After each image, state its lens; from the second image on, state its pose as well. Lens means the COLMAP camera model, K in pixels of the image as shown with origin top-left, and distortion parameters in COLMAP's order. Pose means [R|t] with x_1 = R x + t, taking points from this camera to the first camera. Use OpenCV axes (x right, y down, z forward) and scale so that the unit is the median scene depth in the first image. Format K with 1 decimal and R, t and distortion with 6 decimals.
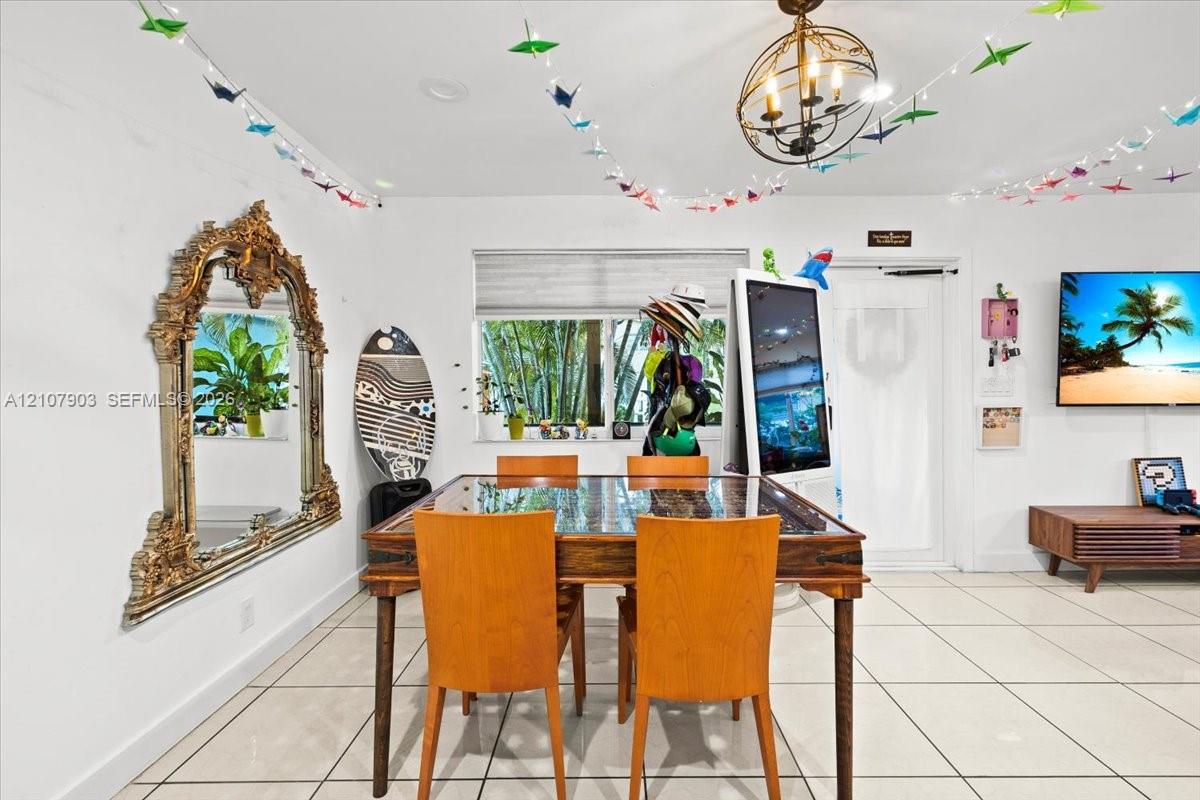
lens RADIAL K [[515.4, 0, 602.0], [0, 515.4, 397.6], [0, 0, 1]] dist [0.003441, 0.000306]
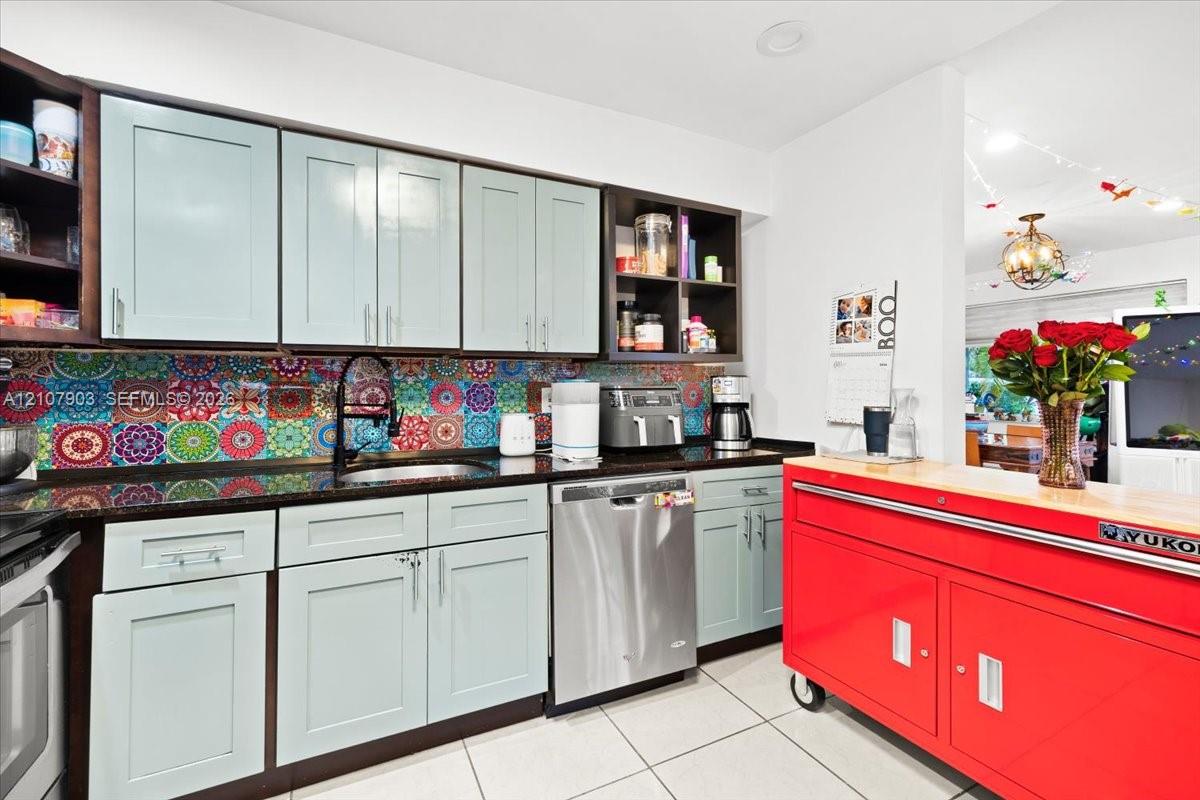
lens RADIAL K [[515.4, 0, 591.9], [0, 515.4, 382.2], [0, 0, 1]] dist [0.003441, 0.000306]
pose [[0.454641, -0.000443, -0.890674, 0.753629], [-0.021801, 0.999695, -0.011625, 0.009651], [0.890408, 0.024703, 0.454493, -0.860375]]
